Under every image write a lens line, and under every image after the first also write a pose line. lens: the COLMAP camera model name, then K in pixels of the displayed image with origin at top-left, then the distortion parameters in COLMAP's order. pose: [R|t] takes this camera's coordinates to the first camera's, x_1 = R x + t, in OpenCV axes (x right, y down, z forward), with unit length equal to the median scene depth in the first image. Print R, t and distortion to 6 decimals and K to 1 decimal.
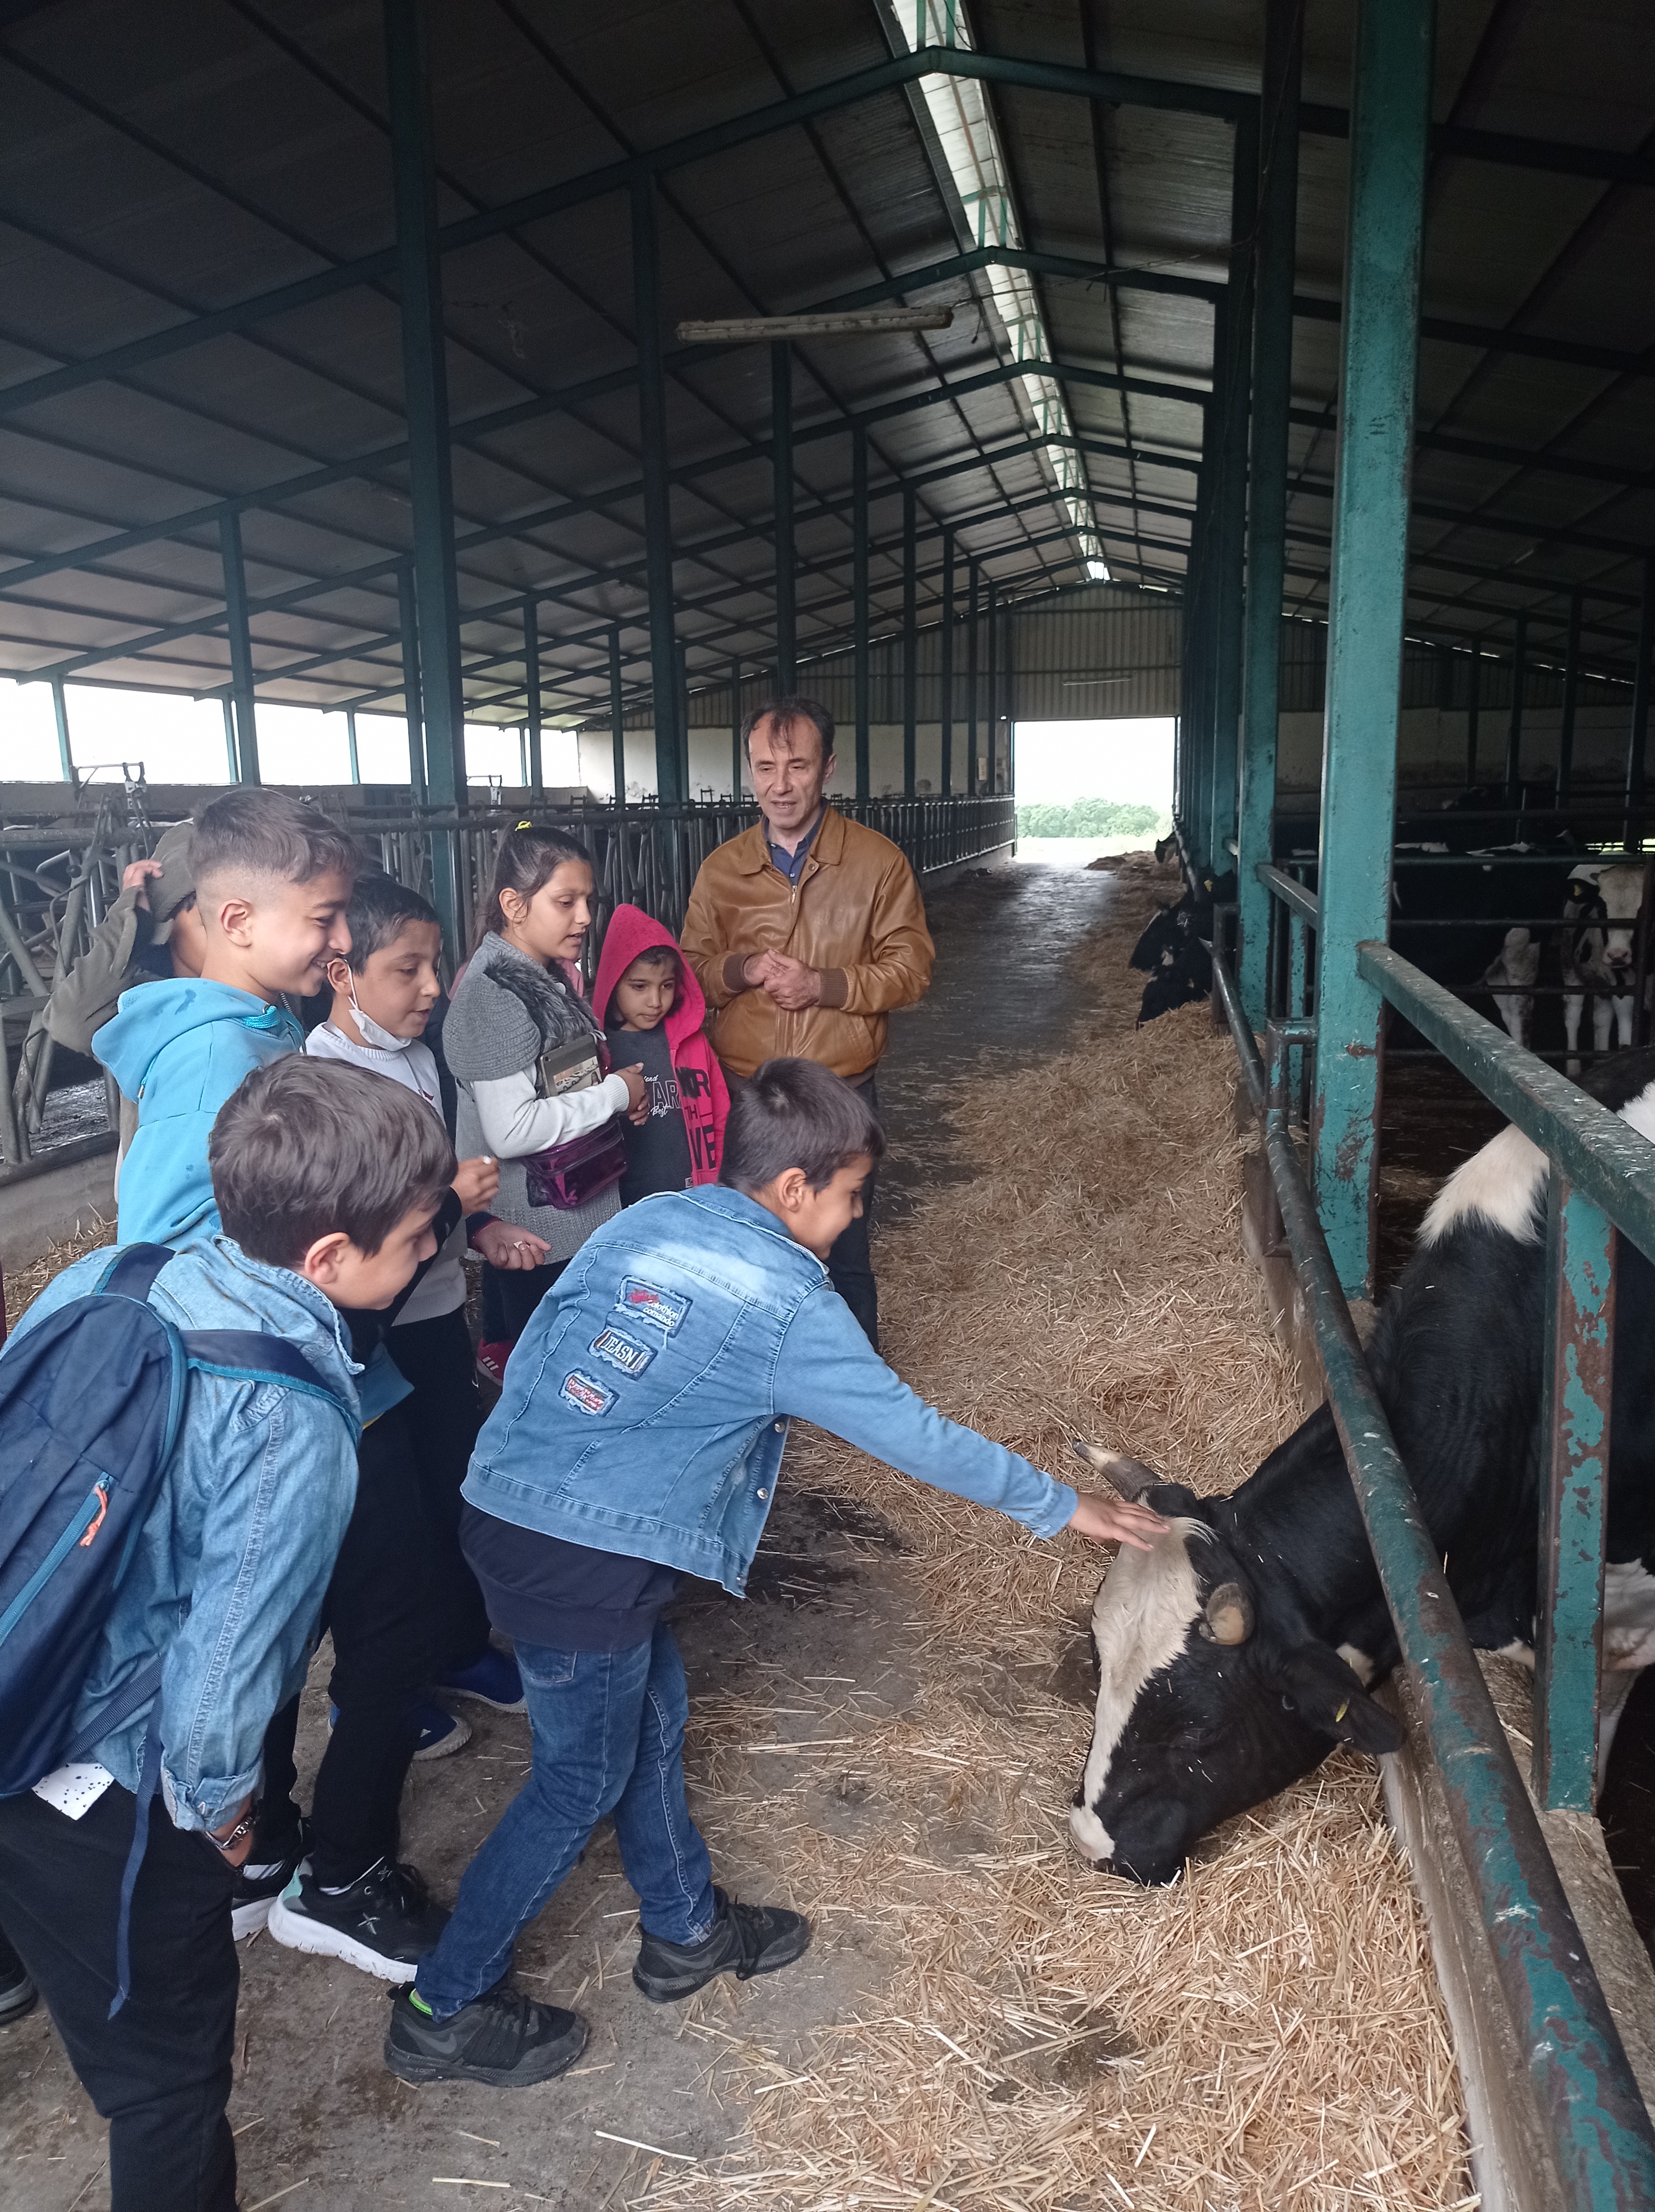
lens RADIAL K [[1611.8, 0, 840.6], [0, 1611.8, 1115.8], [0, 0, 1]] dist [0.029574, -0.029030]
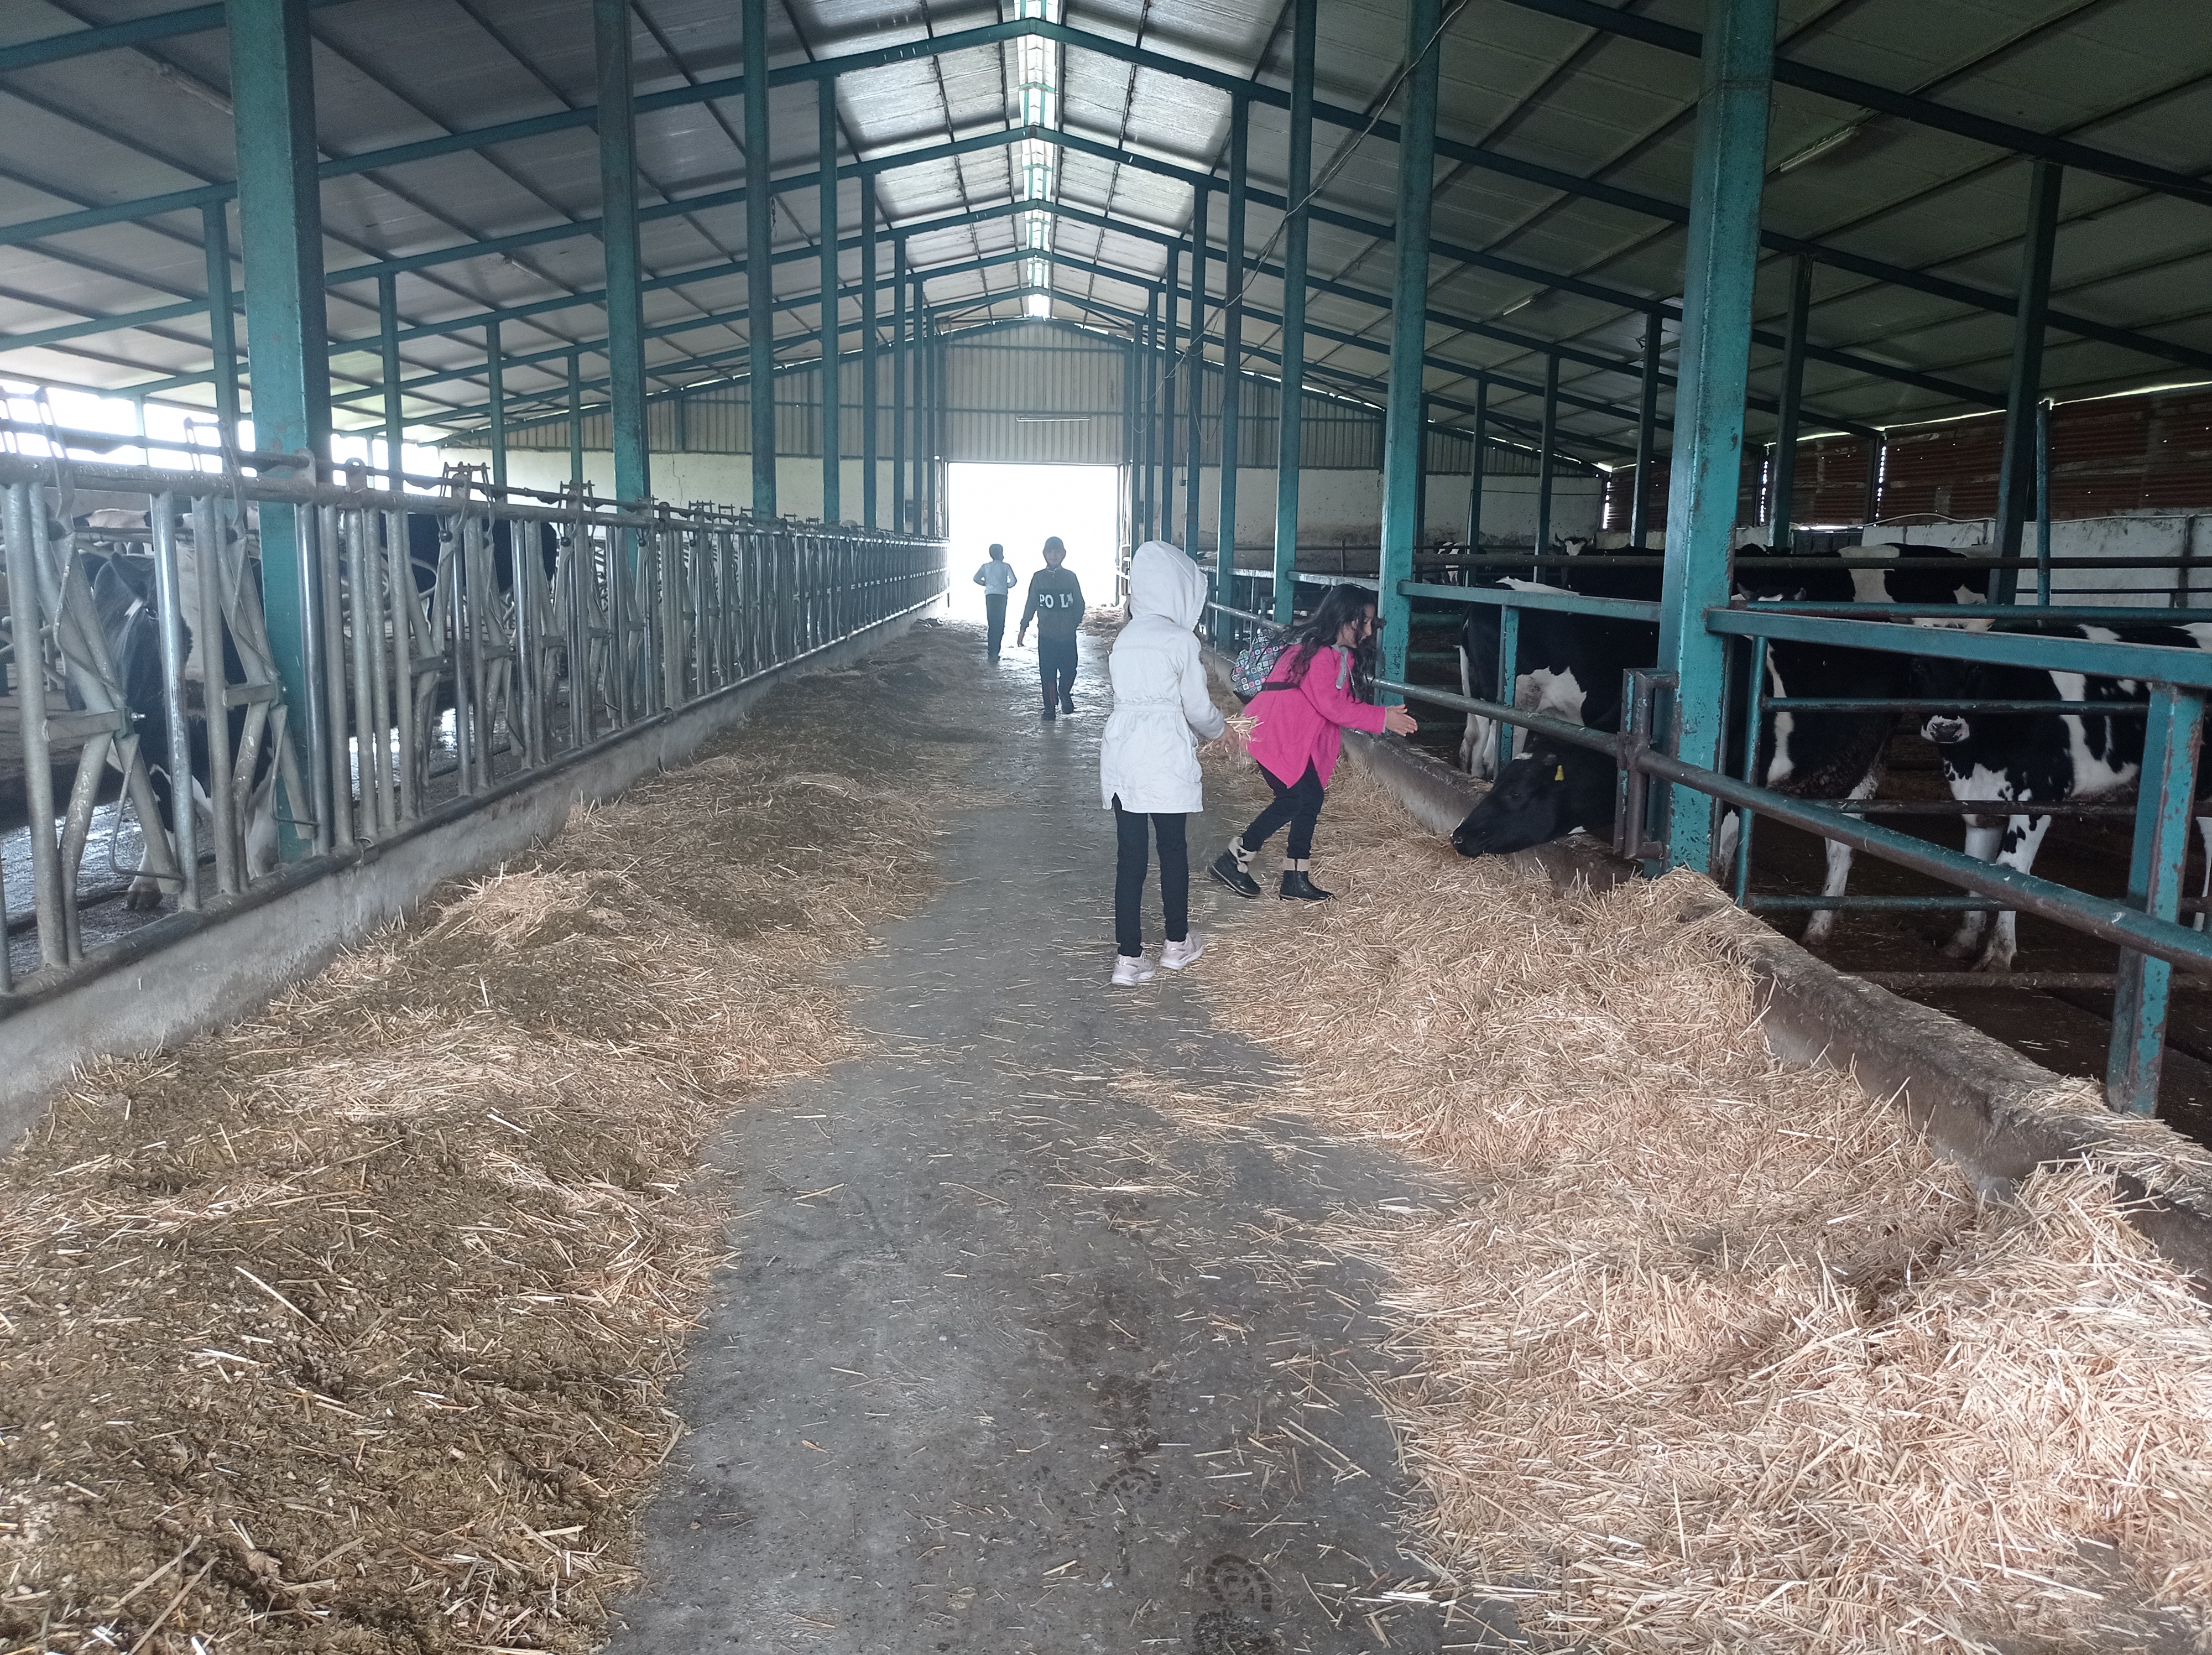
lens RADIAL K [[1611.8, 0, 1114.5], [0, 1611.8, 824.5], [0, 0, 1]] dist [0.029574, -0.029030]
pose [[0.970516, -0.005122, 0.240983, -0.038281], [0.011969, 0.999565, -0.026957, -0.018011], [-0.240740, 0.029046, 0.970155, 0.142311]]
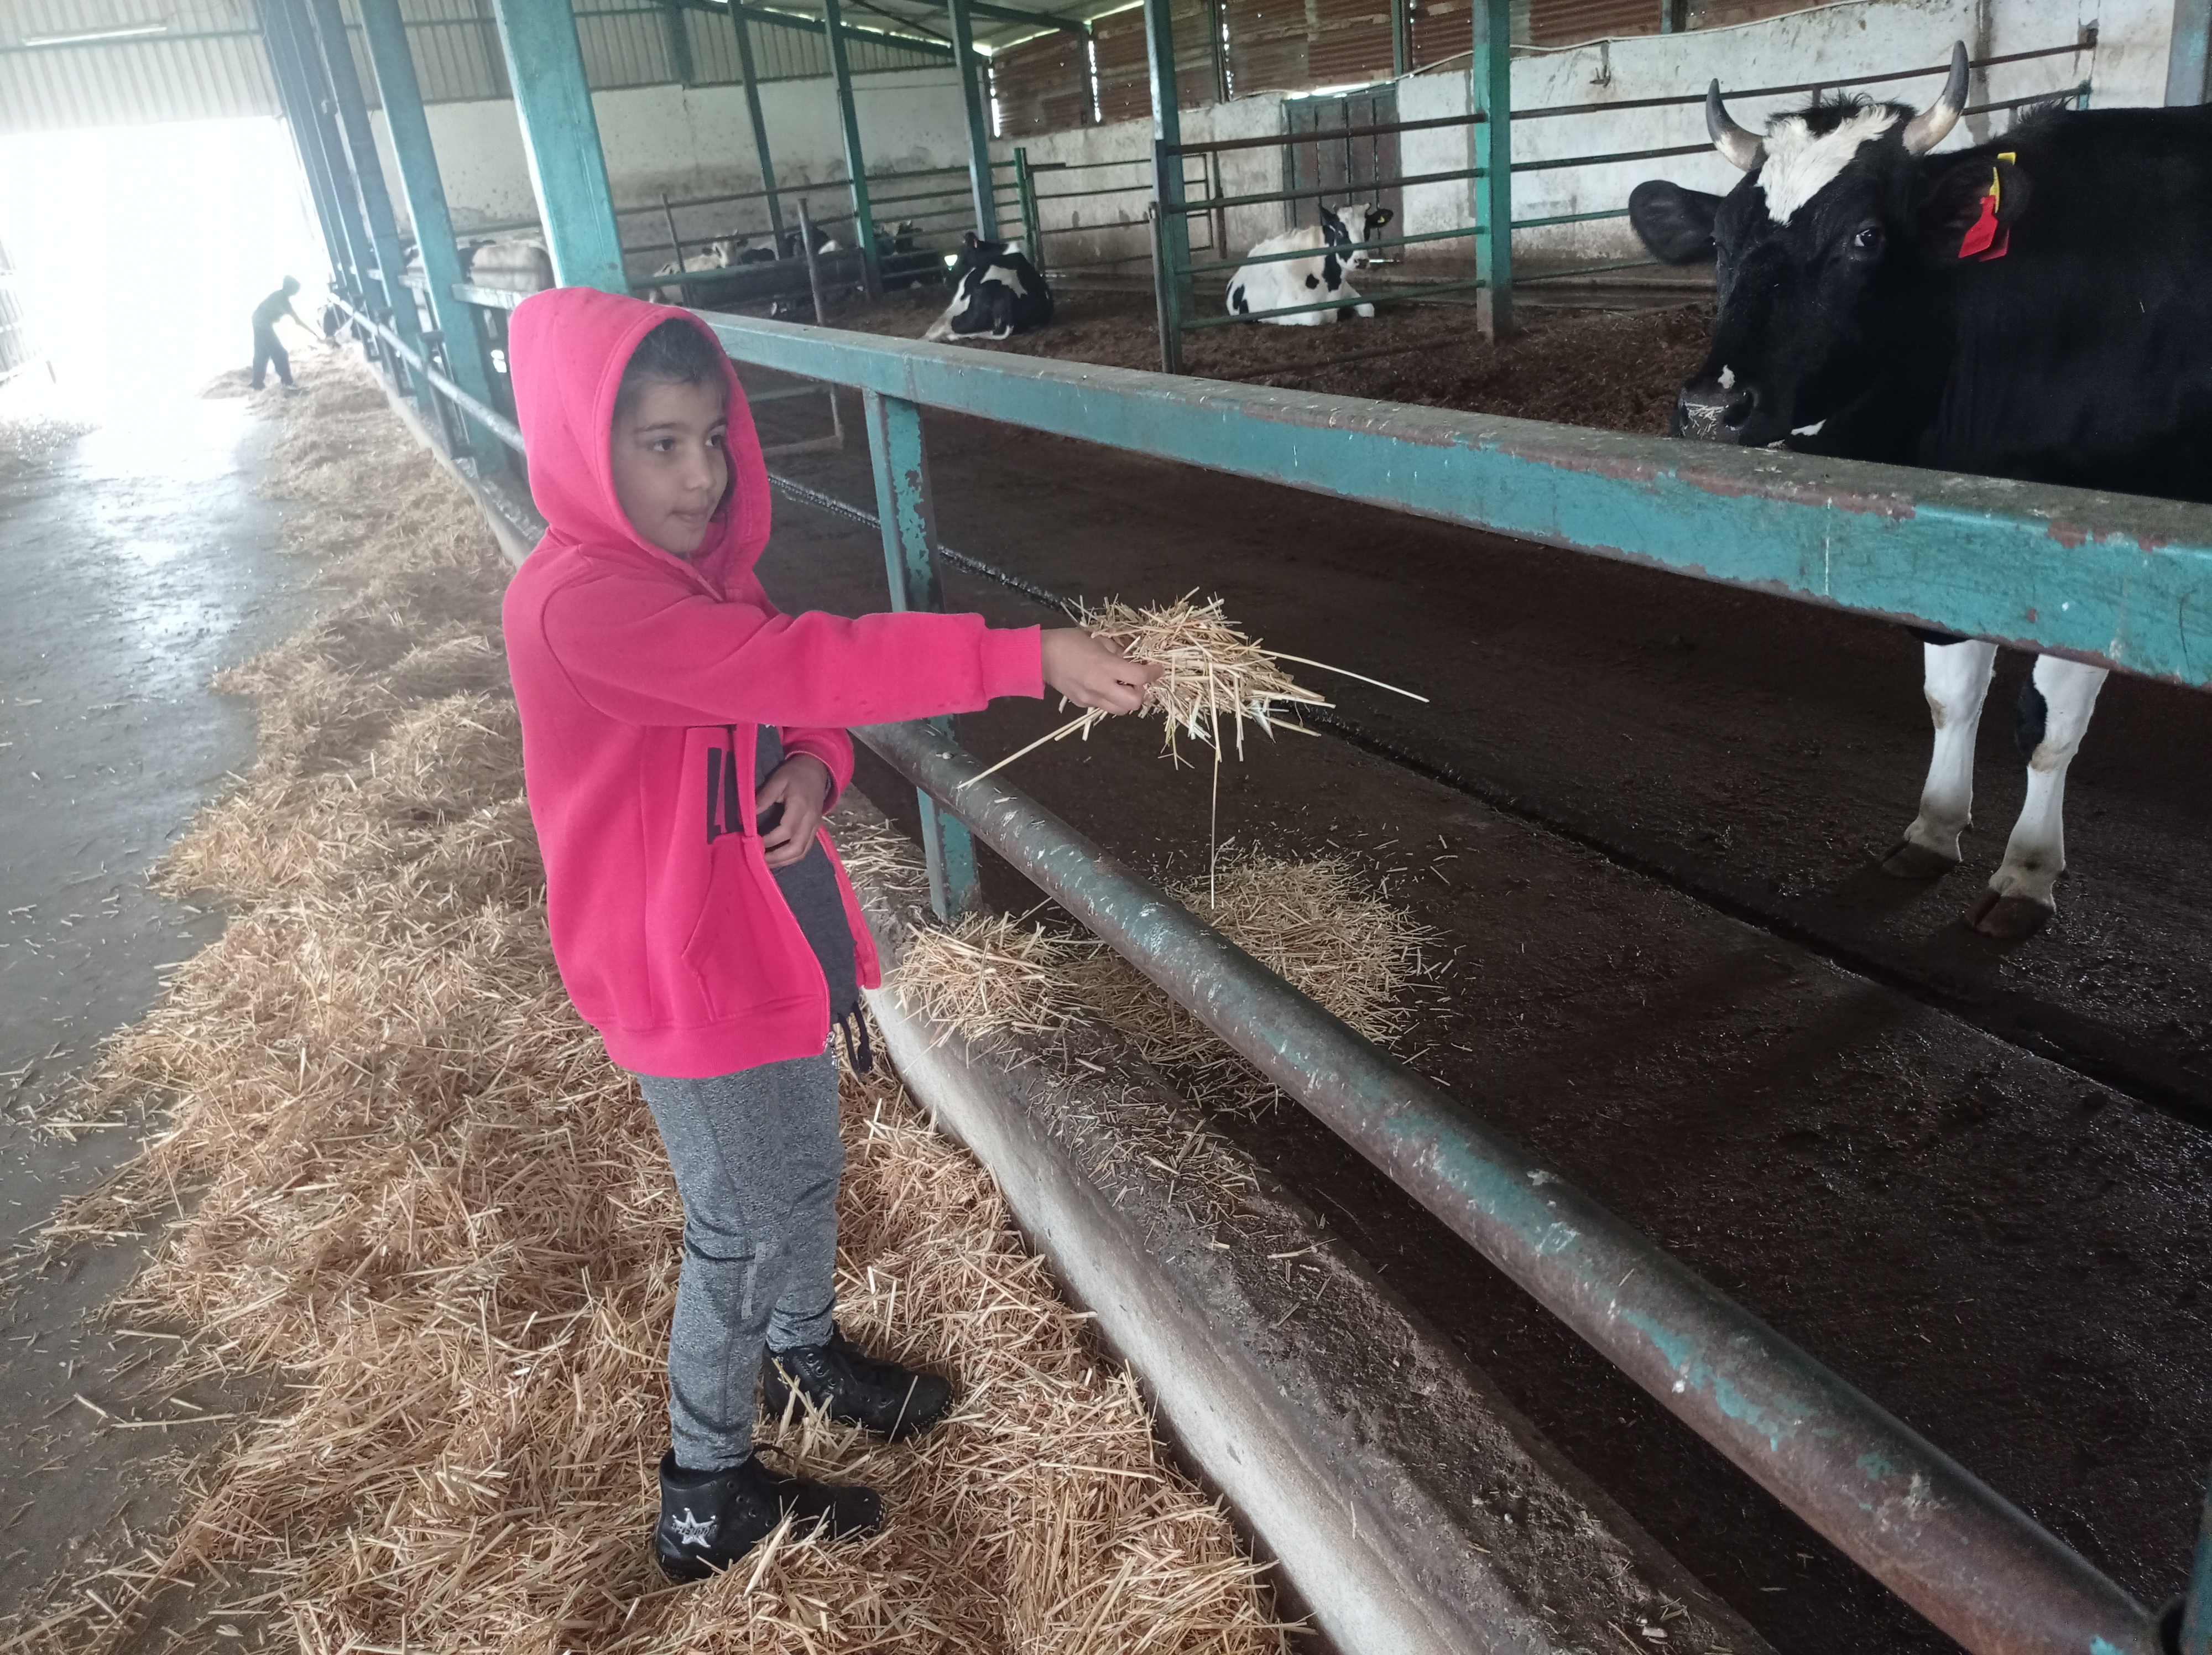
lens RADIAL K [[1611.8, 0, 1096.9], [0, 1611.8, 823.2], [0, 0, 1]] dist [0.029574, -0.029030]
pose [[0.799338, -0.286246, 0.528319, 0.087924], [0.204856, 0.956386, 0.208230, -0.090722], [-0.564882, -0.058217, 0.823115, 0.486924]]
